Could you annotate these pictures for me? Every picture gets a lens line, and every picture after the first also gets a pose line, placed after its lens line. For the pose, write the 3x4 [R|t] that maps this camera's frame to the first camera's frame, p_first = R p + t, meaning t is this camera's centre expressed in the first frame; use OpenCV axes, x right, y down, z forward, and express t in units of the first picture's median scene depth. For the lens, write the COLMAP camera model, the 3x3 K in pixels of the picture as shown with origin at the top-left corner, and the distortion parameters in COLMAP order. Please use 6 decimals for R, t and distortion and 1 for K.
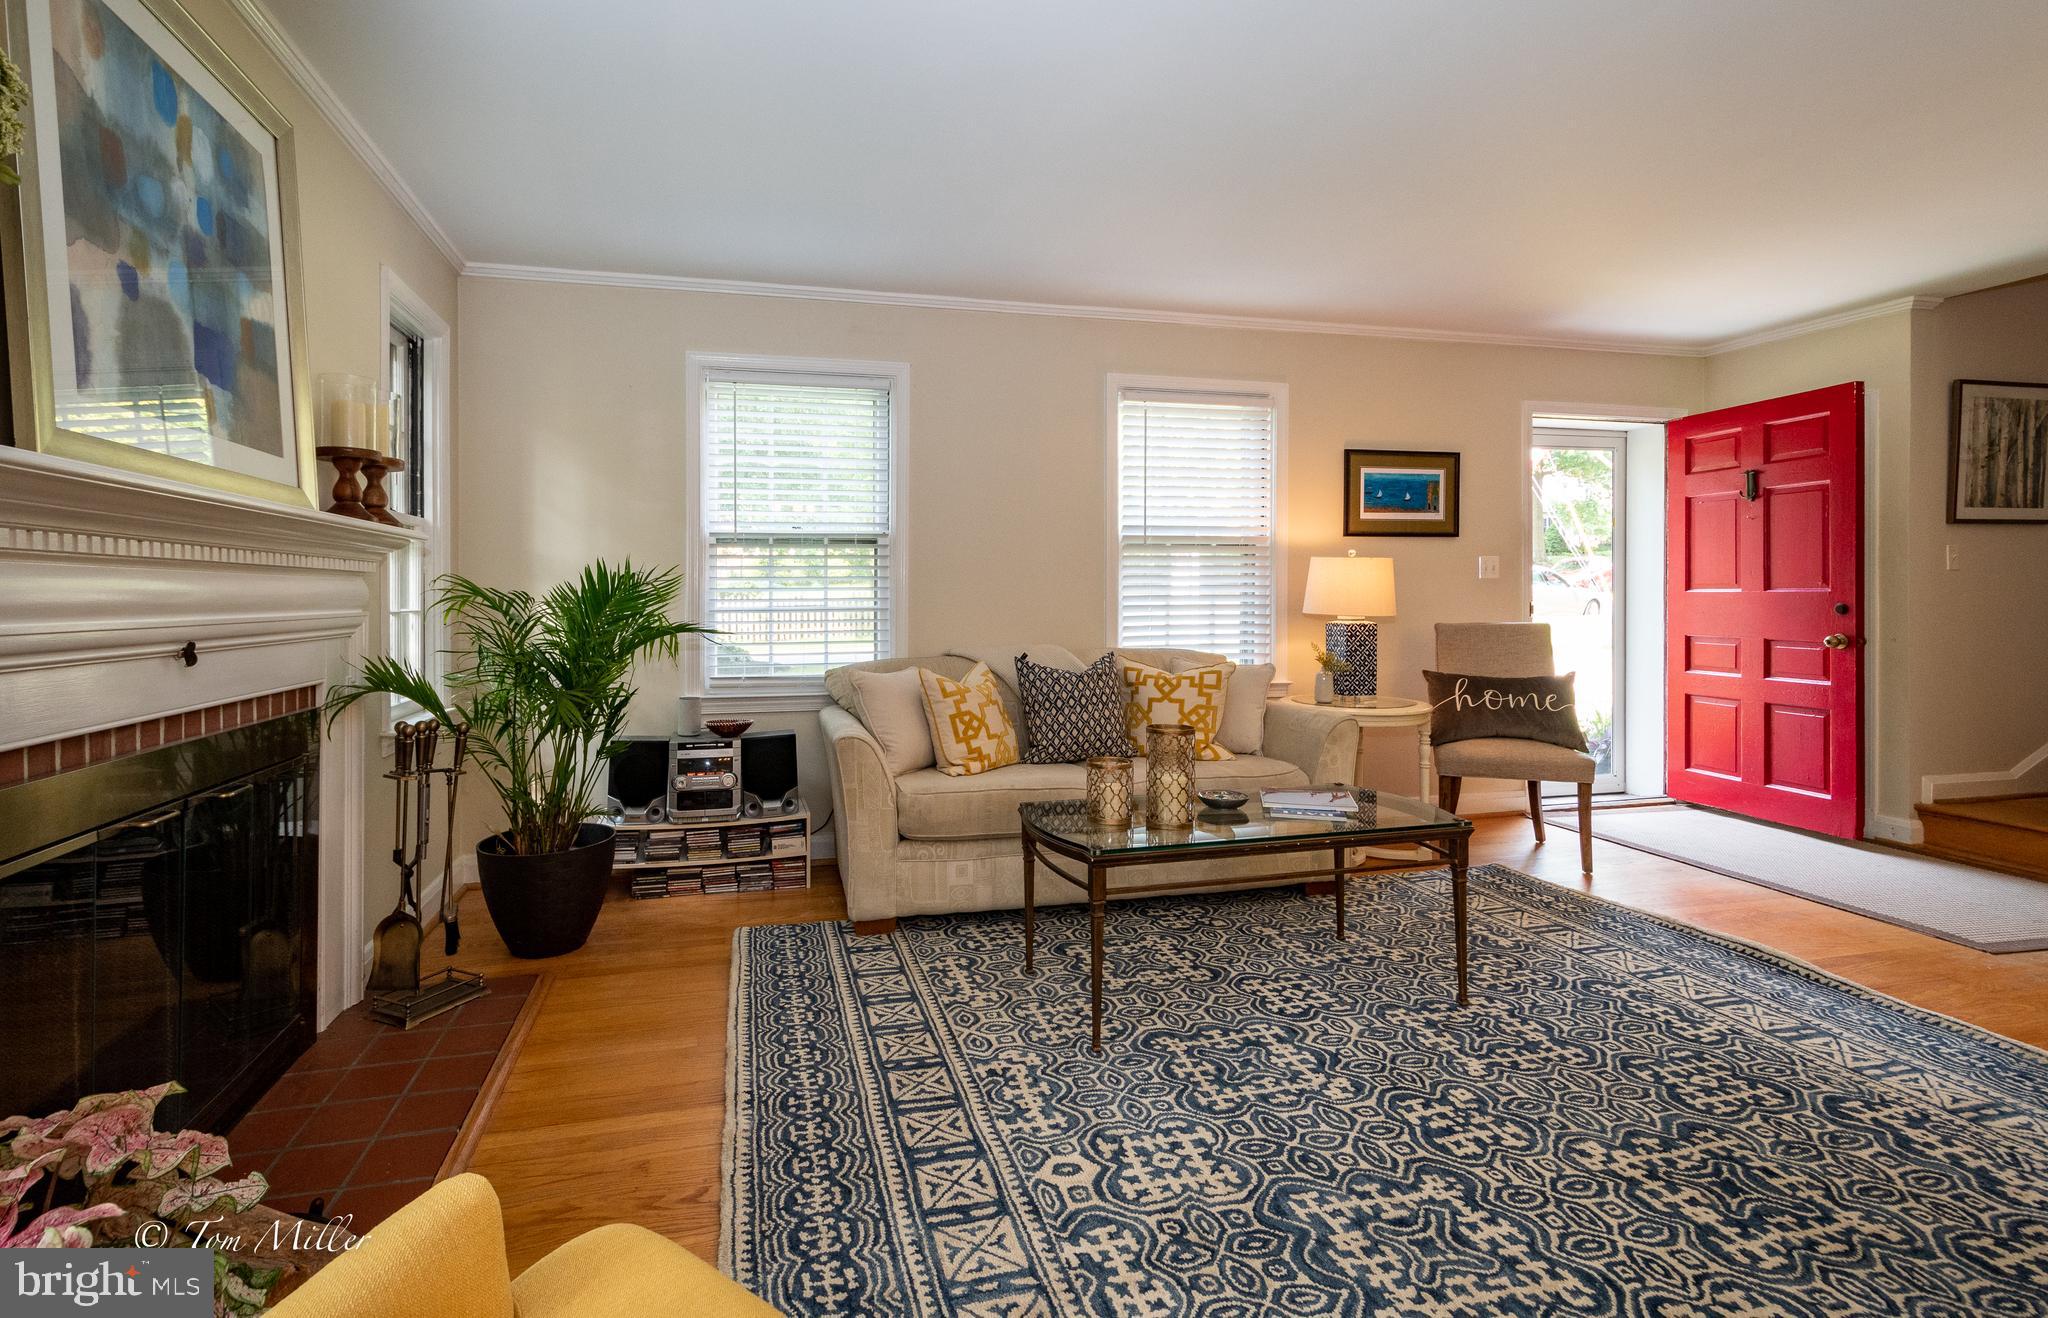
lens RADIAL K [[941.2, 0, 960.3], [0, 941.2, 592.9], [0, 0, 1]] dist [0.002562, 0.000308]
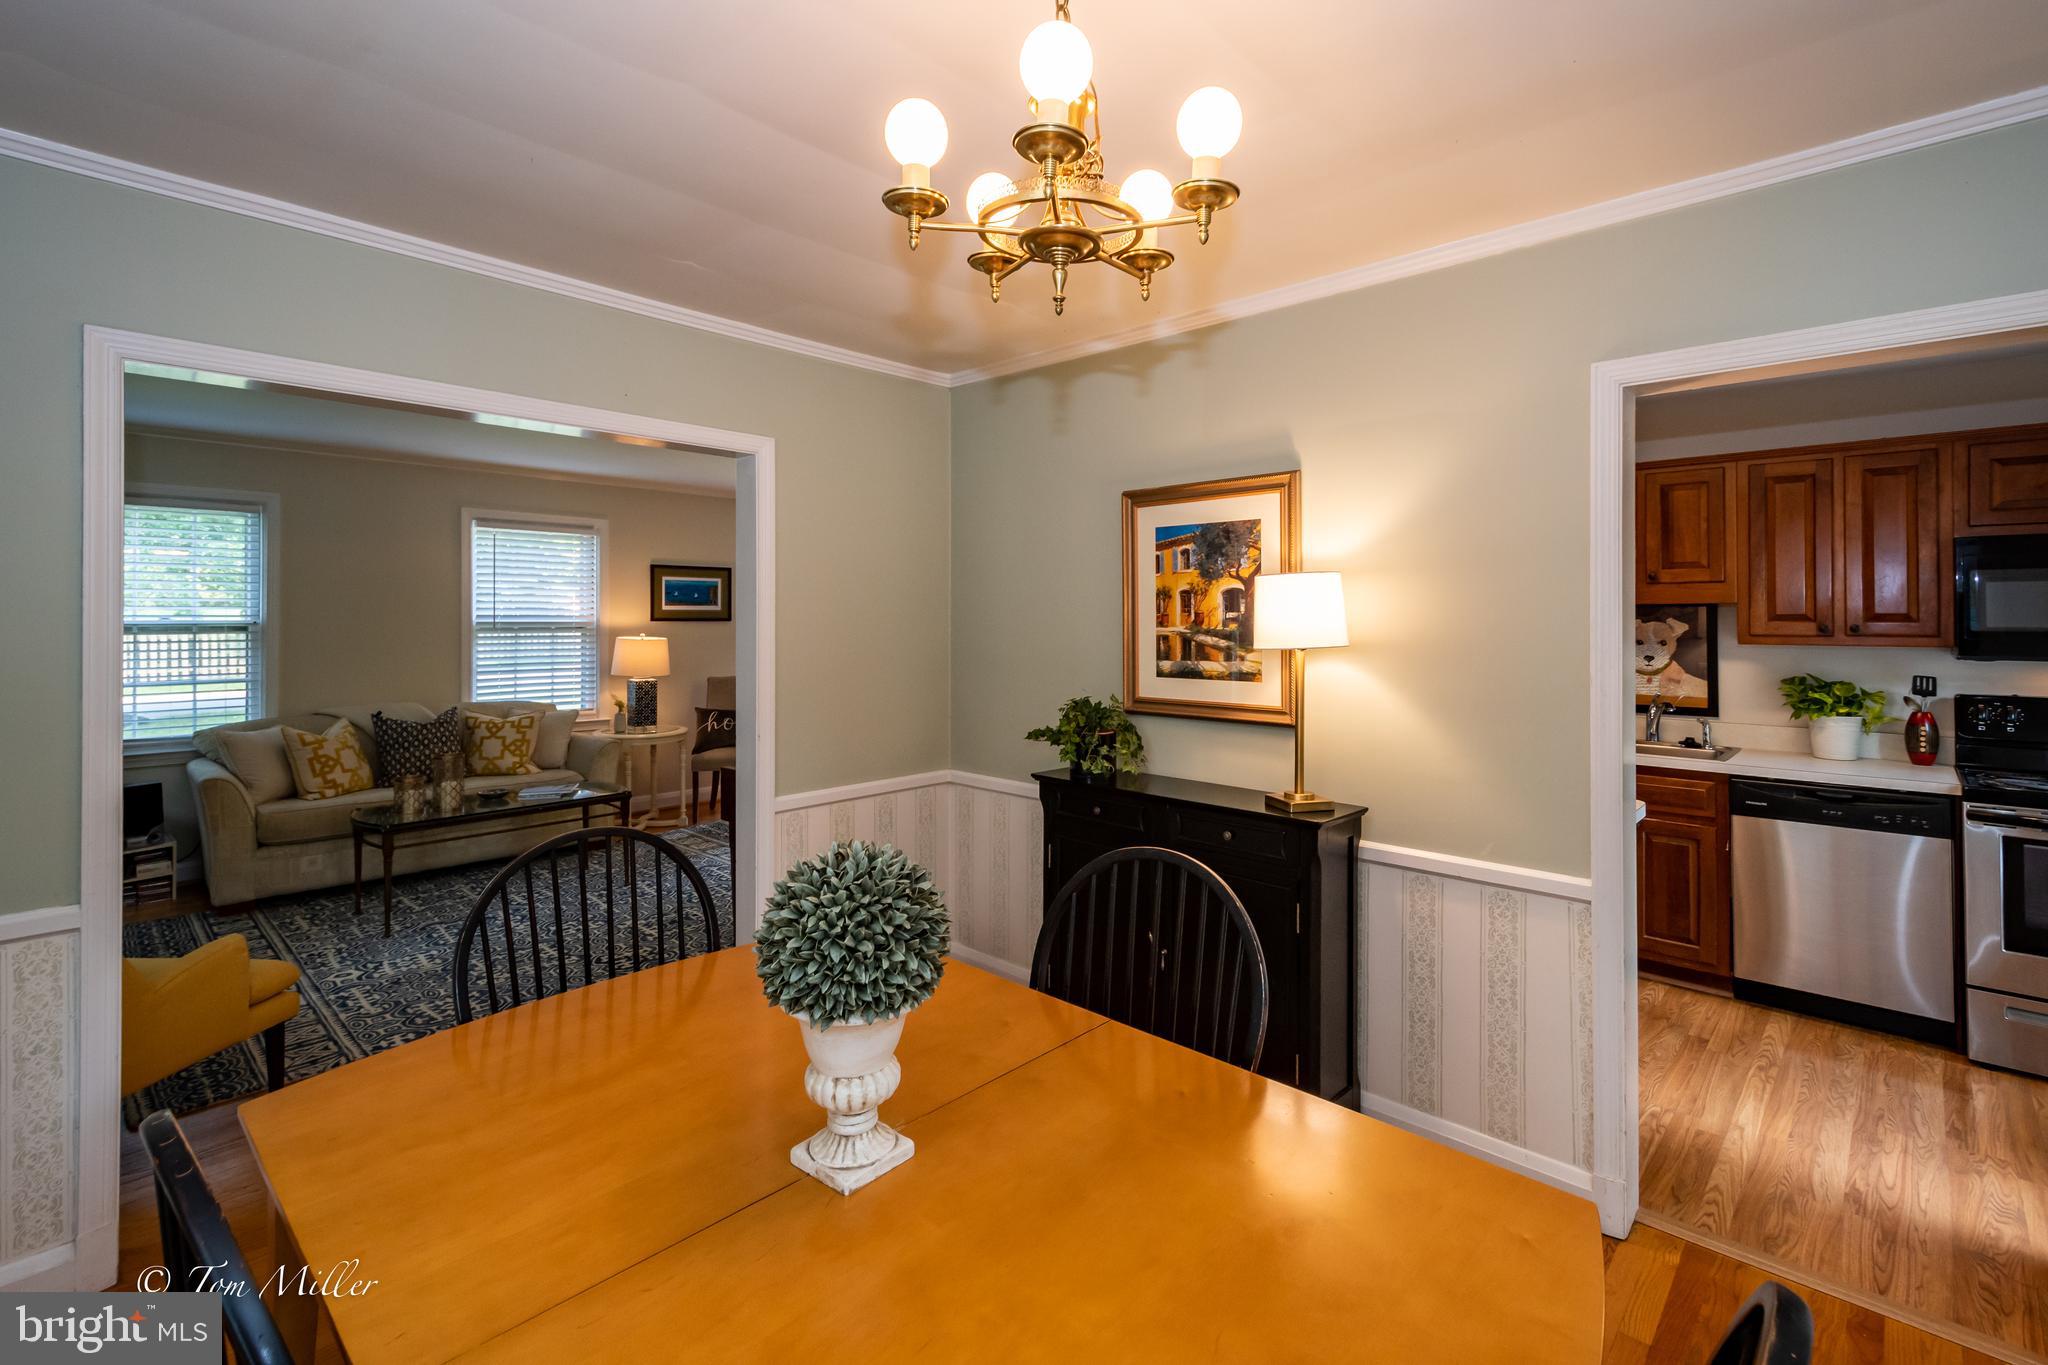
lens RADIAL K [[919.9, 0, 1031.1], [0, 919.9, 619.0], [0, 0, 1]] dist [-0.000149, -0.000110]
pose [[0.833076, 0.004761, 0.553138, 0.169022], [-0.003839, 0.999989, -0.002825, -0.107005], [-0.553146, 0.000230, 0.833085, -1.004503]]
